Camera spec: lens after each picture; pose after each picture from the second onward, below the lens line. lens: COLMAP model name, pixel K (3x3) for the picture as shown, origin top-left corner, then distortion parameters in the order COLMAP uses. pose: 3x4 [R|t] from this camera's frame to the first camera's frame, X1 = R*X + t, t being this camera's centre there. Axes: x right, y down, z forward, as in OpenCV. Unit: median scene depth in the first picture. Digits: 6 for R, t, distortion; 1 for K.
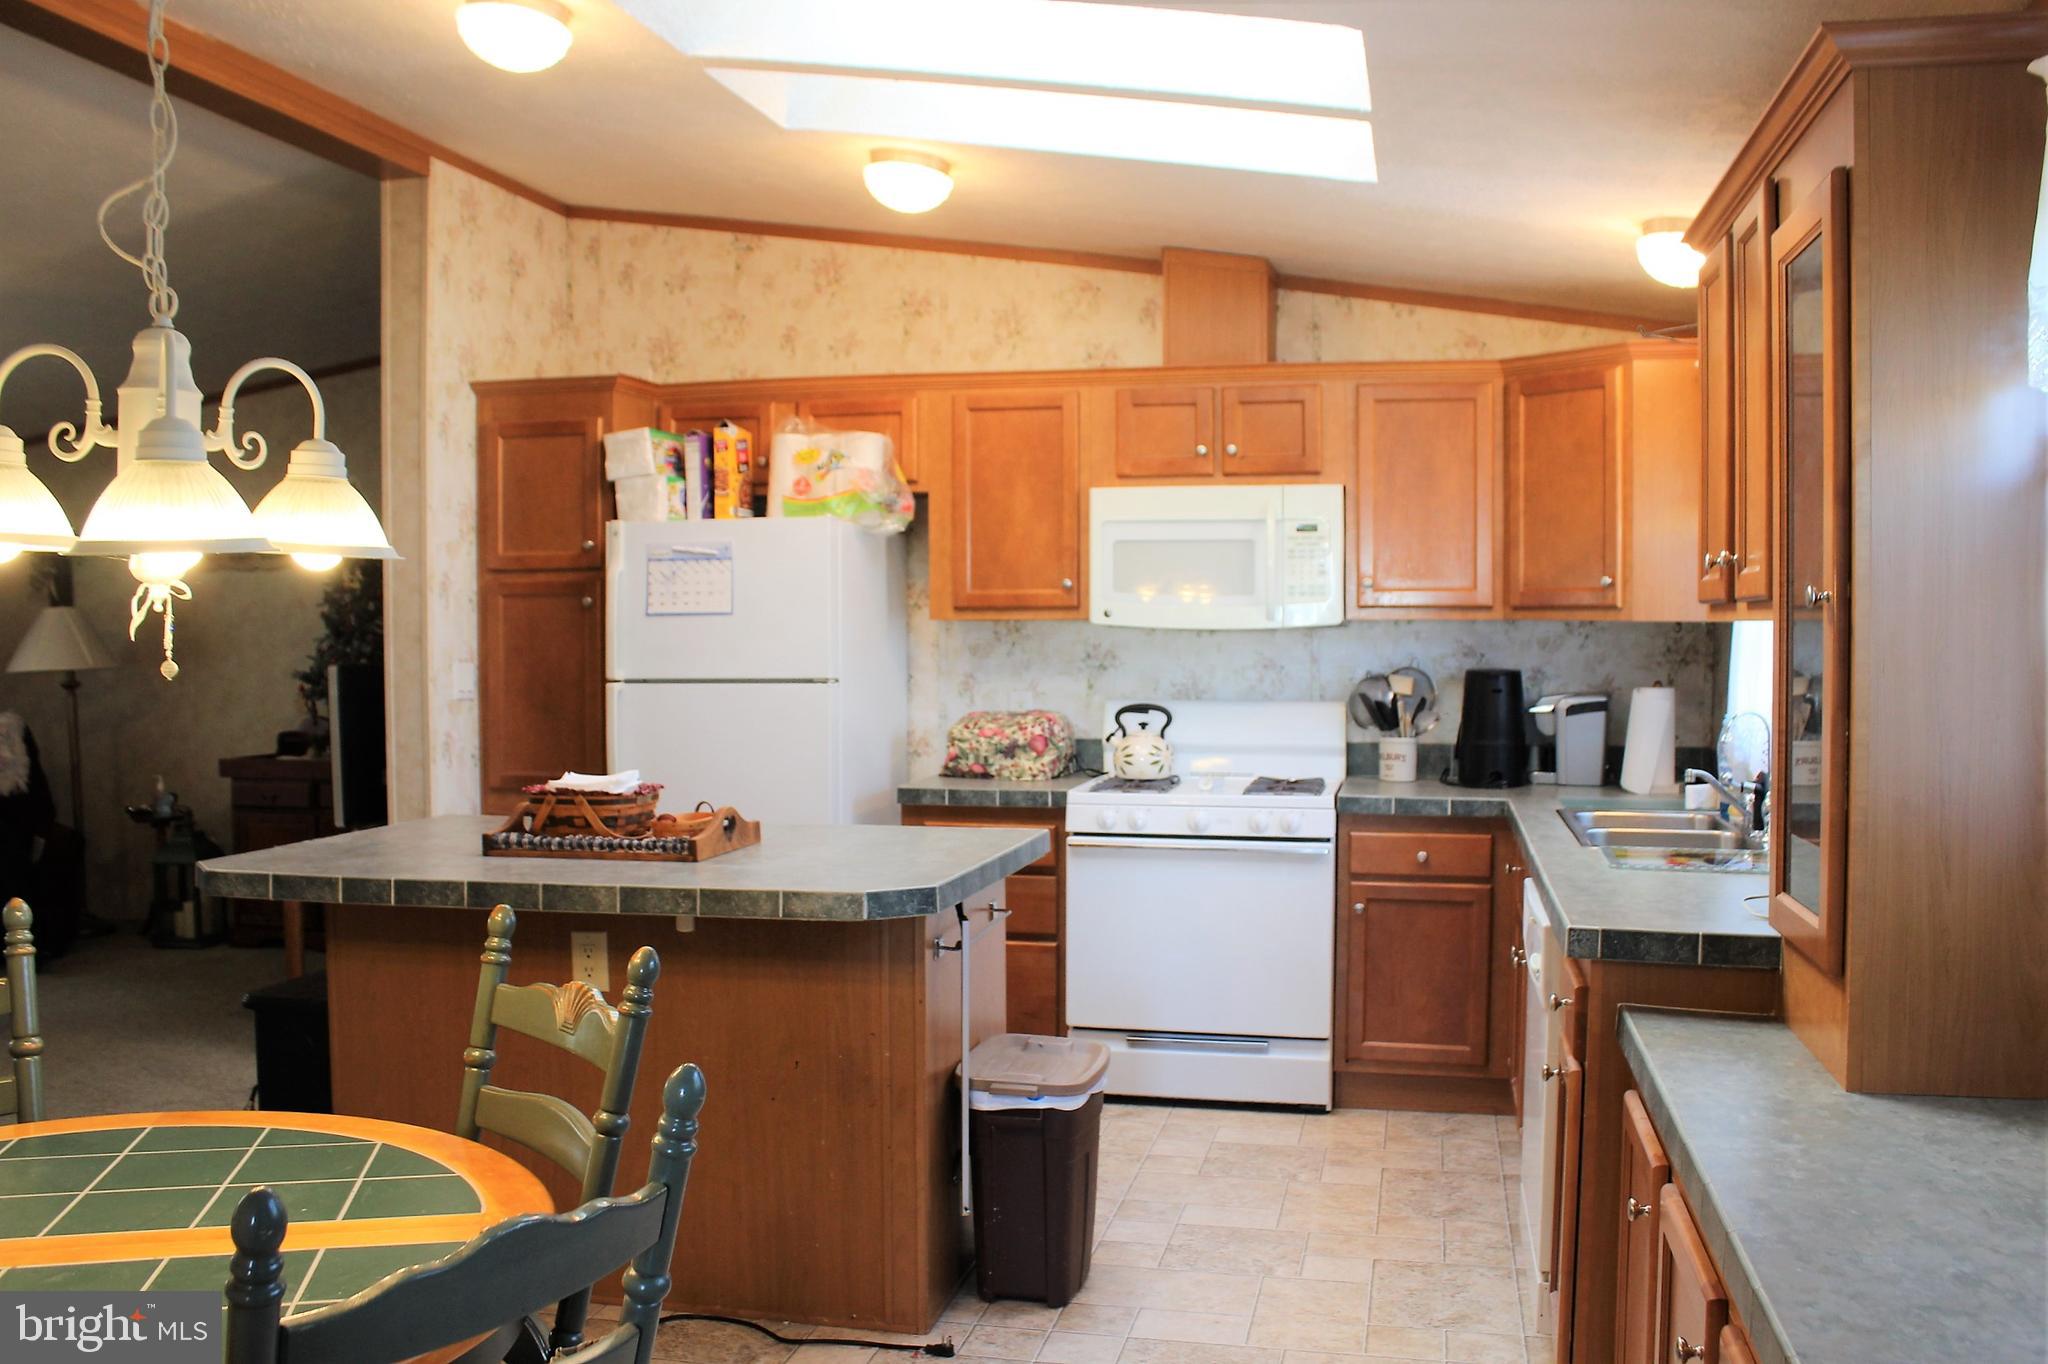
lens RADIAL K [[1722.4, 0, 1050.6], [0, 1722.4, 674.1], [0, 0, 1]] dist [-0.156788, 0.139039]
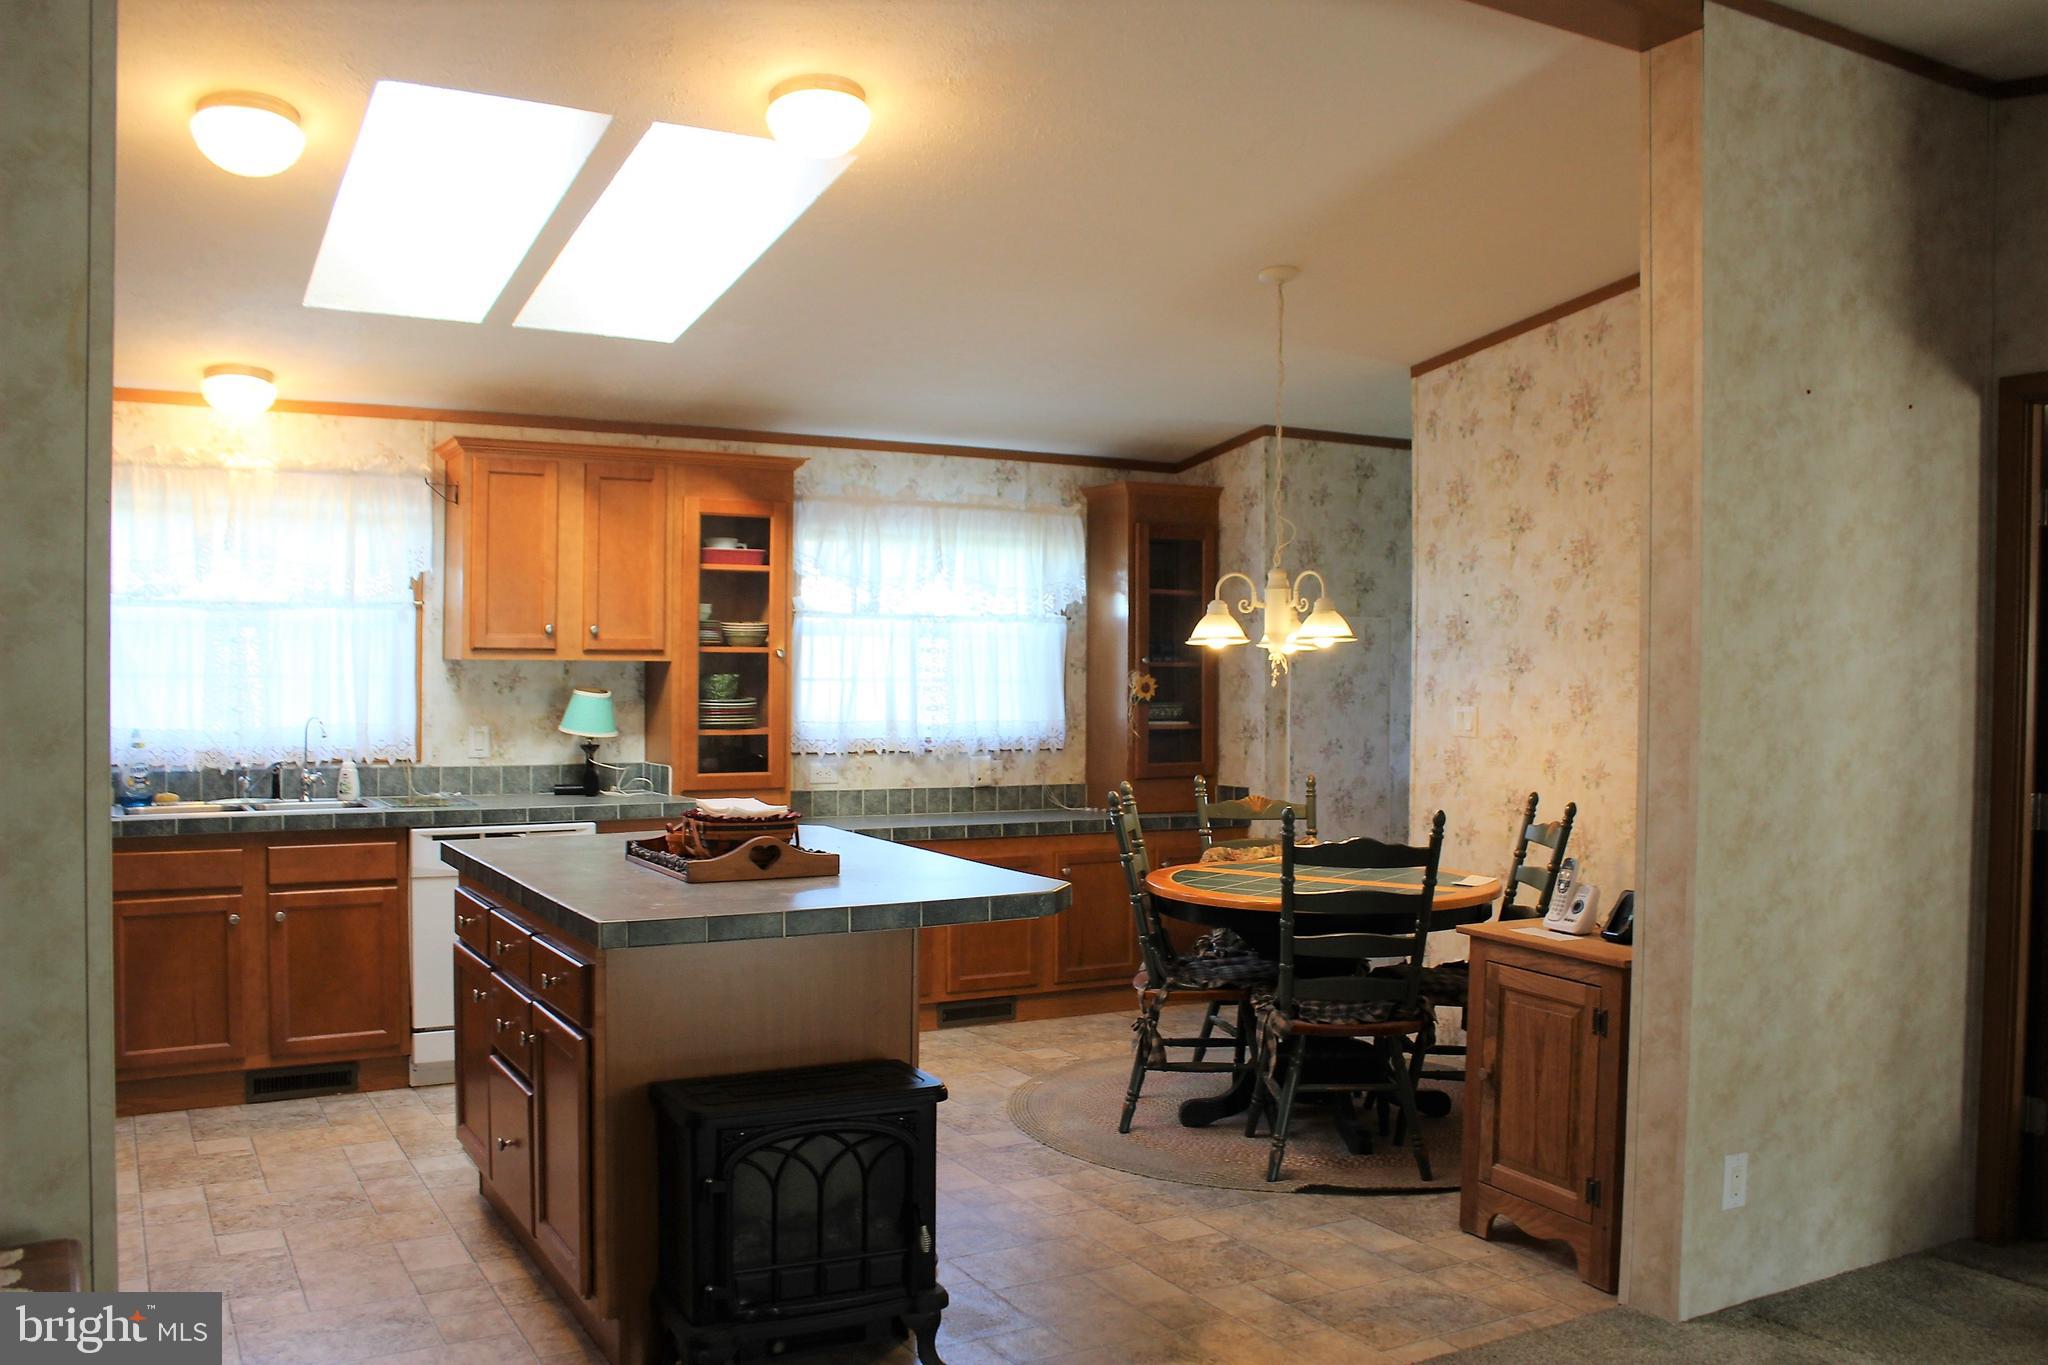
lens RADIAL K [[1722.4, 0, 1050.6], [0, 1722.4, 674.6], [0, 0, 1]] dist [-0.156788, 0.139039]
pose [[-0.664643, -0.009180, 0.747105, -0.935292], [0.019207, 0.999384, 0.029367, -0.037875], [-0.746914, 0.033868, -0.664058, 1.207716]]
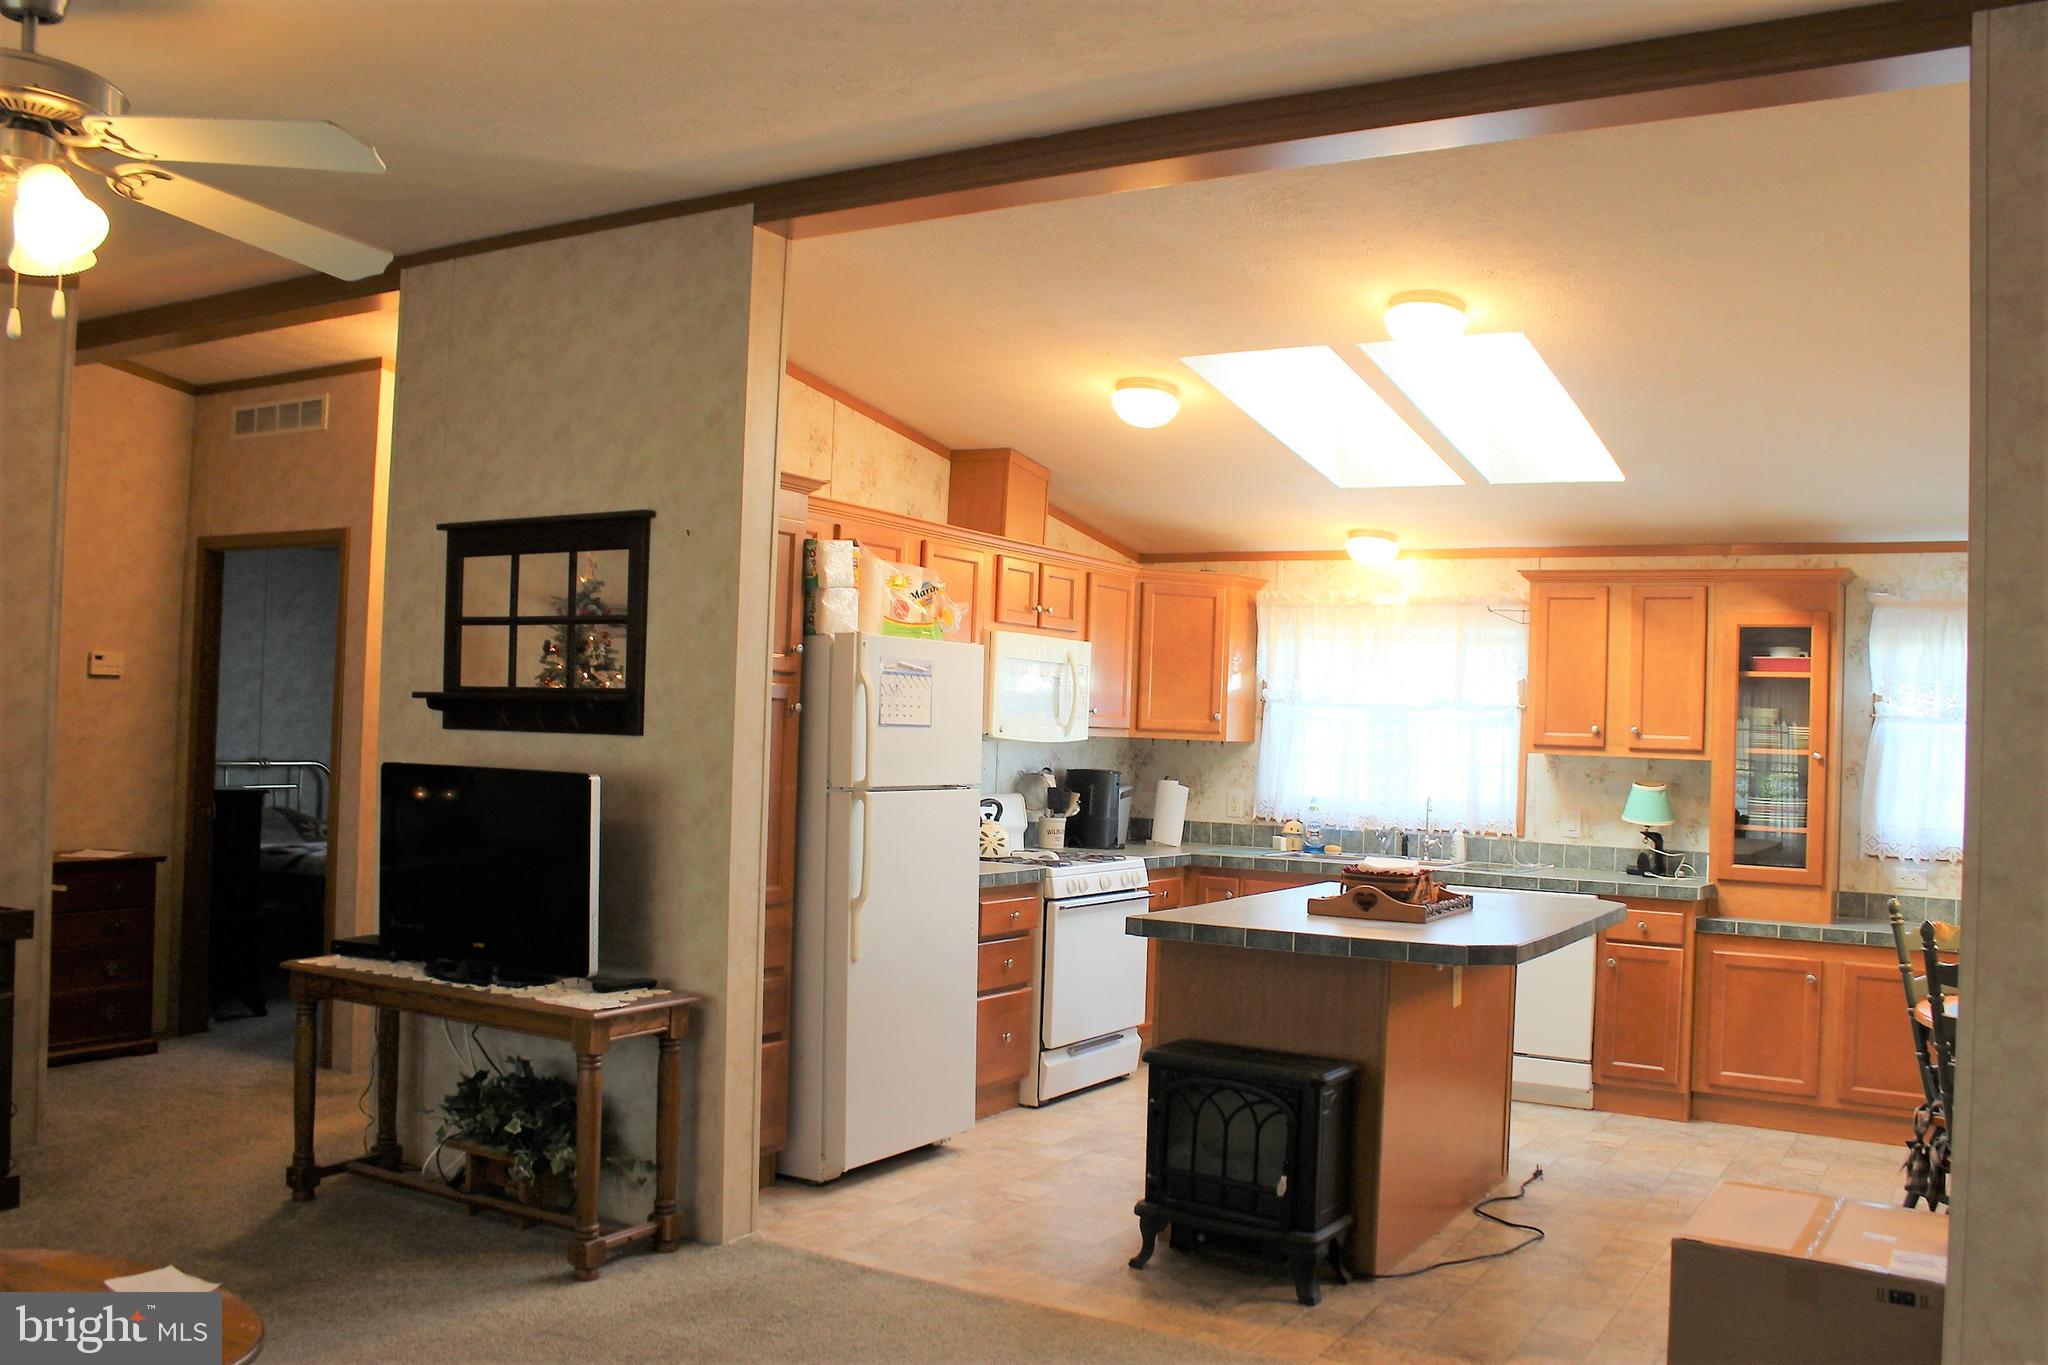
lens RADIAL K [[1722.4, 0, 1050.6], [0, 1722.4, 674.6], [0, 0, 1]] dist [-0.156788, 0.139039]
pose [[0.320897, 0.042977, 0.946139, -1.299829], [-0.006130, 0.999043, -0.043301, -0.022131], [-0.947094, 0.008095, 0.320853, 0.613096]]
